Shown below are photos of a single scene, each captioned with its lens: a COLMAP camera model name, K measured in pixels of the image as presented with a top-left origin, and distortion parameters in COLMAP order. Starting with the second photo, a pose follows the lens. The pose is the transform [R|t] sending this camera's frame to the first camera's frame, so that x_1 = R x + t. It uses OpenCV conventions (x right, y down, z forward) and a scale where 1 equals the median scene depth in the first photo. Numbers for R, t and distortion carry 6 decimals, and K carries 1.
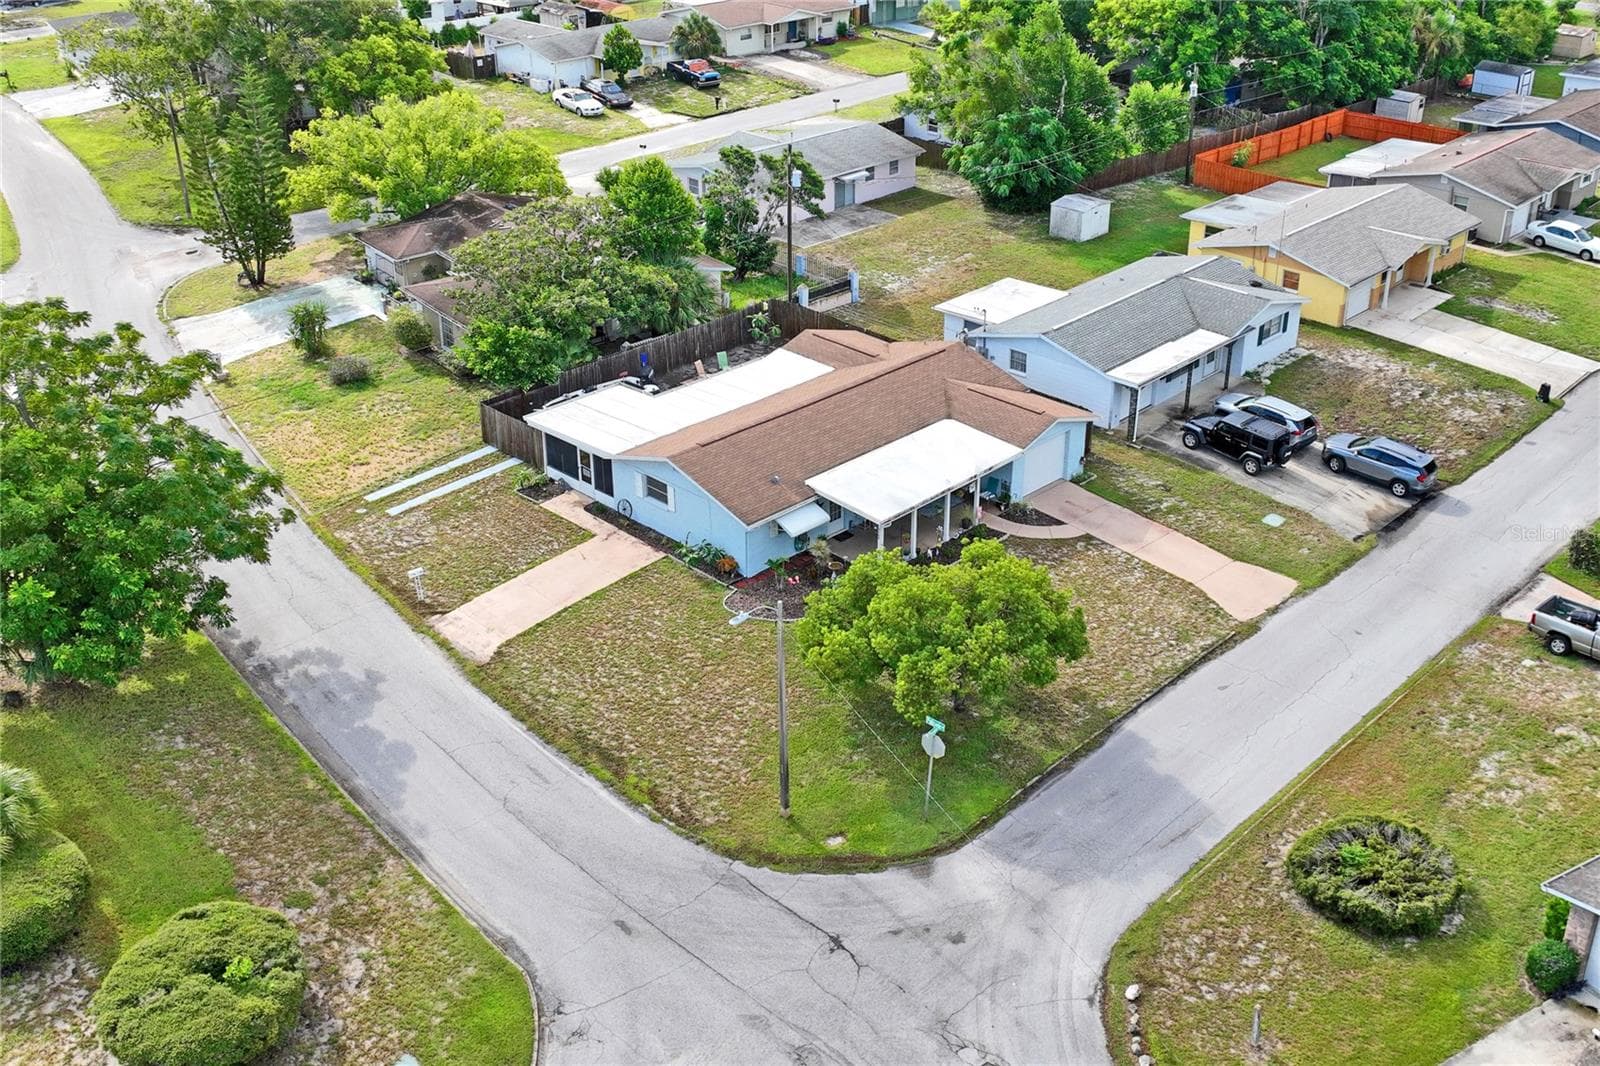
lens RADIAL K [[1544.6, 0, 800.0], [0, 1544.6, 533.0], [0, 0, 1]] dist [-0.031145, -0.013643]
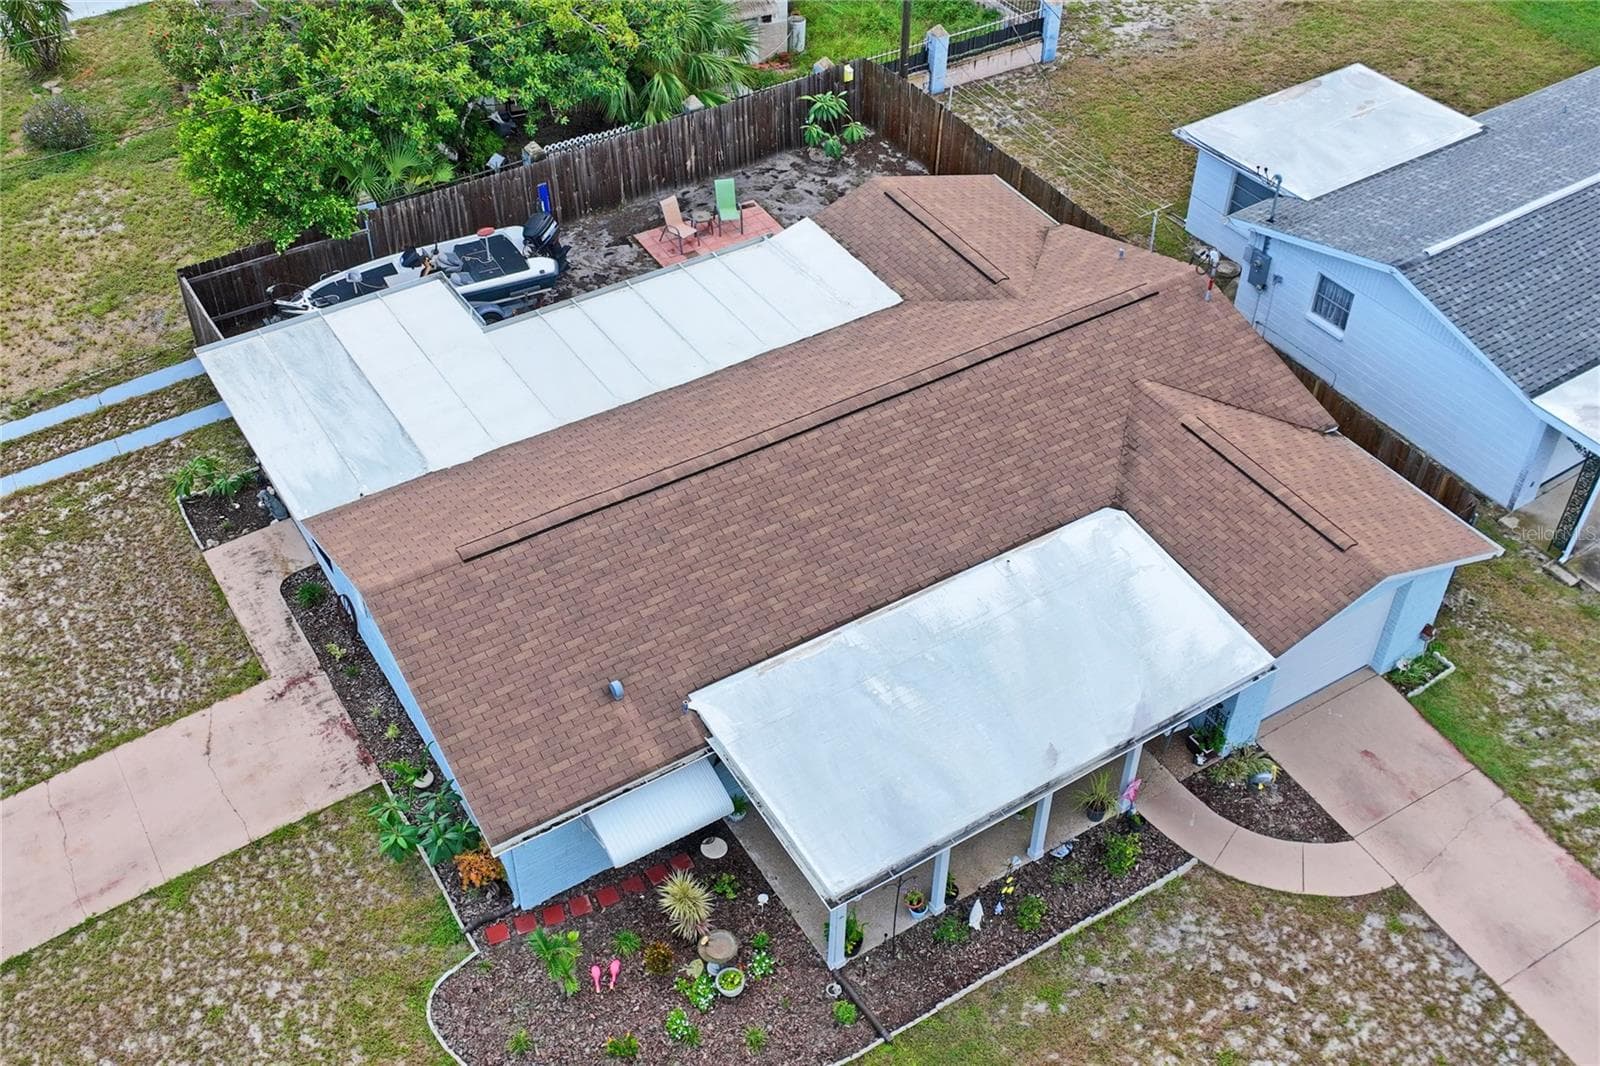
lens RADIAL K [[1645.3, 0, 756.4], [0, 1645.3, 583.7], [0, 0, 1]] dist [-0.010111, -0.008949]
pose [[0.974056, 0.161050, -0.158989, 0.073359], [-0.112934, 0.954730, 0.275204, -0.160387], [0.196113, -0.250109, 0.948148, 0.538848]]
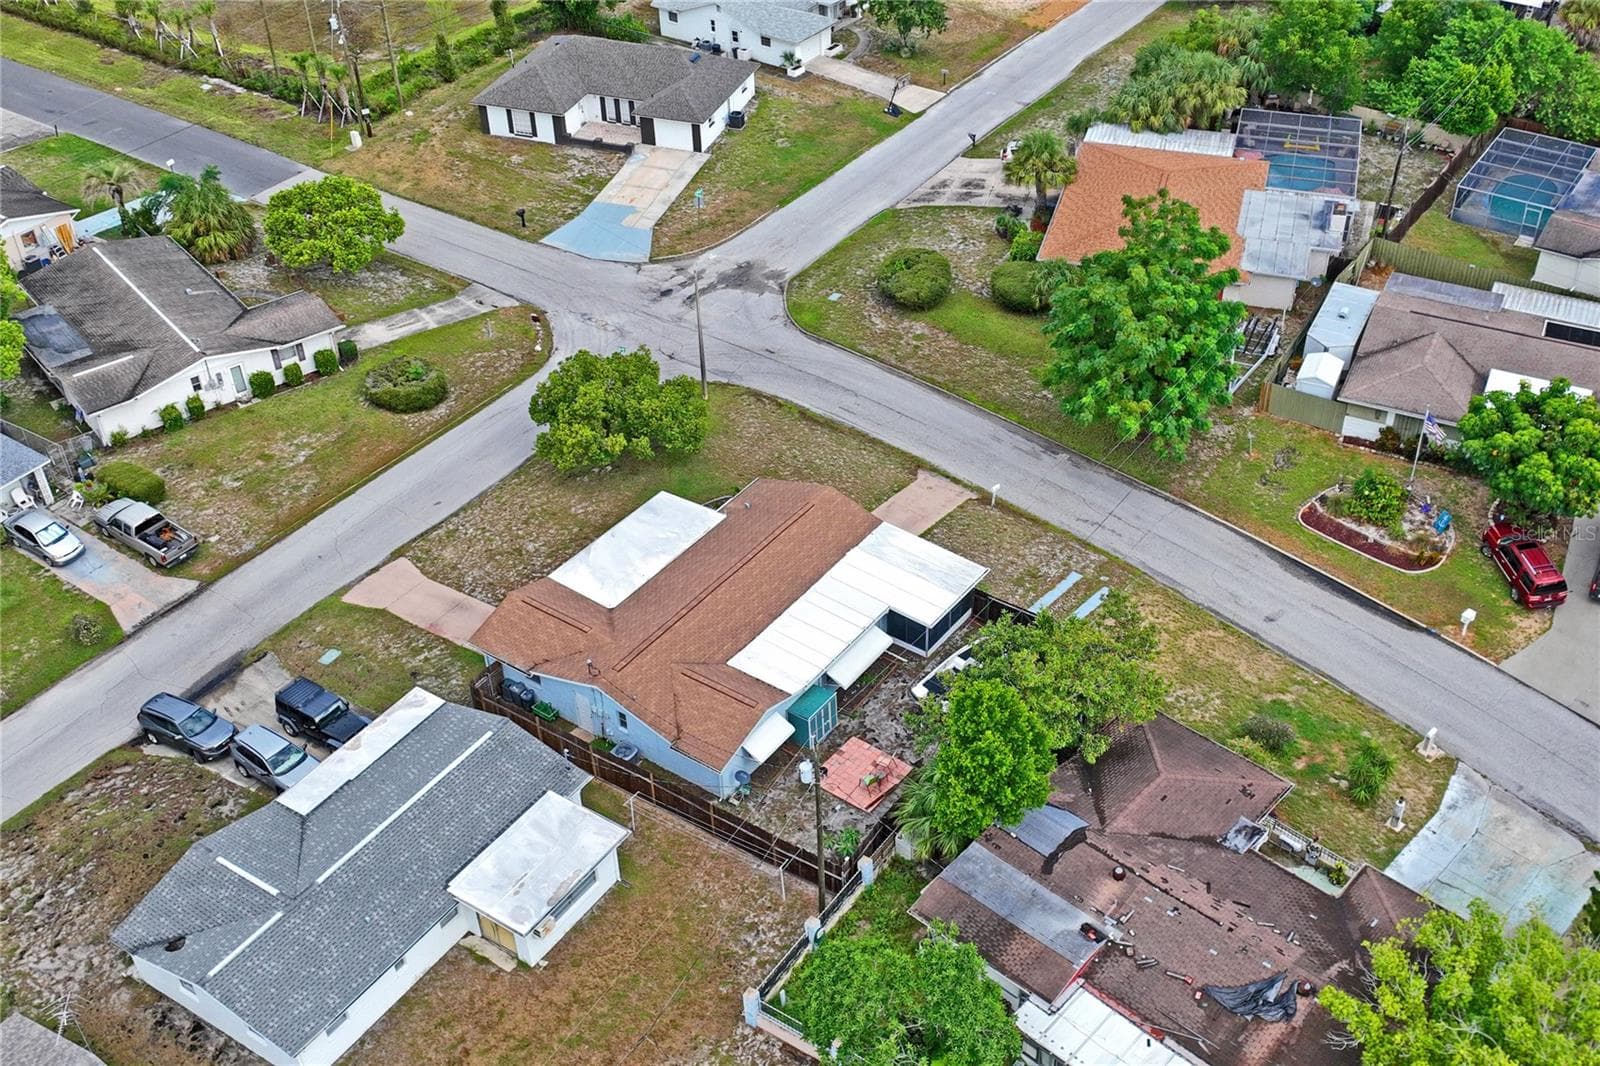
lens RADIAL K [[1544.6, 0, 800.0], [0, 1544.6, 533.0], [0, 0, 1]] dist [-0.031145, -0.013643]
pose [[-0.984637, 0.112679, -0.133394, 0.102396], [-0.079133, 0.393037, 0.916111, -1.040393], [0.155655, 0.912593, -0.378083, 1.317014]]
